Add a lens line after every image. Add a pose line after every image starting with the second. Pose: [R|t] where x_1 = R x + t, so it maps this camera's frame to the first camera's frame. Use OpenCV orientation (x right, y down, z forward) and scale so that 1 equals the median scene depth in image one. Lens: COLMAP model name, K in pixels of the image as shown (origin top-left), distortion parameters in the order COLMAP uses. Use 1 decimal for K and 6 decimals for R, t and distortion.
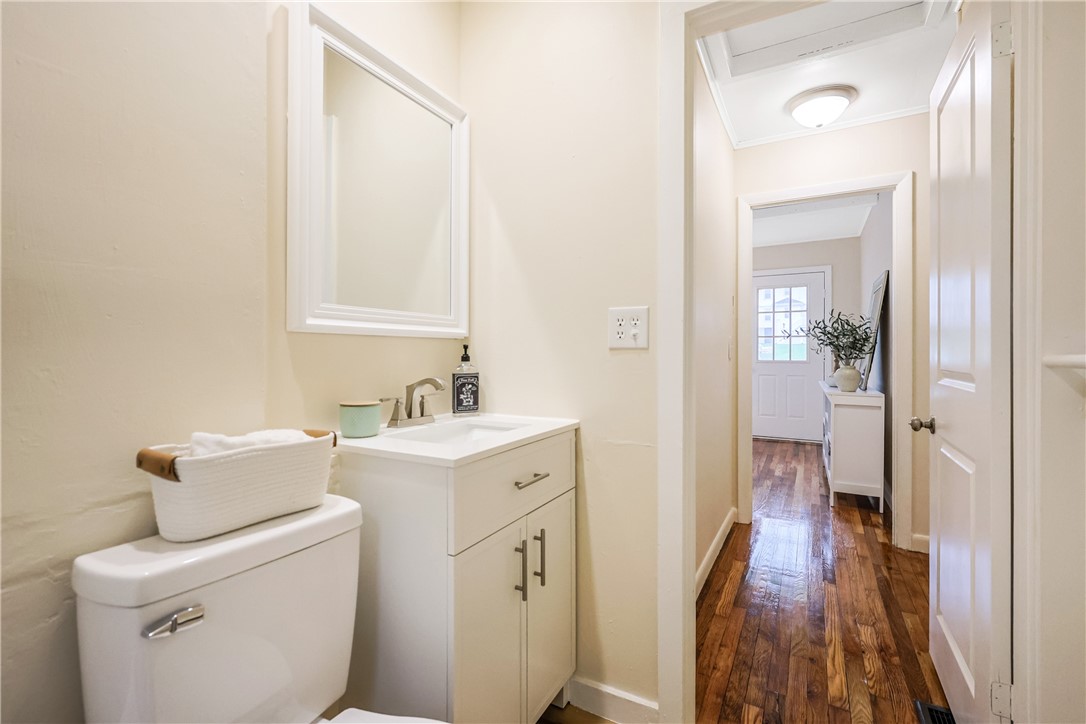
lens RADIAL K [[472.9, 0, 540.1], [0, 472.9, 356.5], [0, 0, 1]] dist [-0.000248, -0.000059]
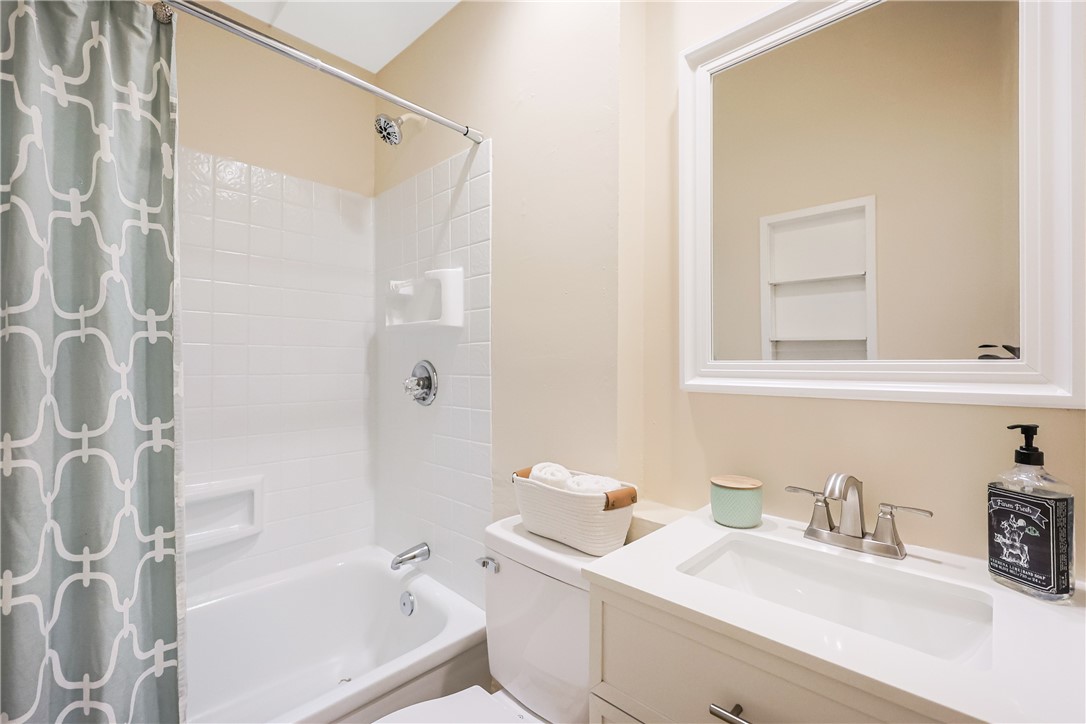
lens RADIAL K [[472.9, 0, 540.1], [0, 472.9, 356.5], [0, 0, 1]] dist [-0.000248, -0.000059]
pose [[-0.244823, -0.013752, -0.969470, 0.382439], [-0.006111, 0.999901, -0.012641, -0.081341], [0.969548, 0.002829, -0.244883, 0.678749]]
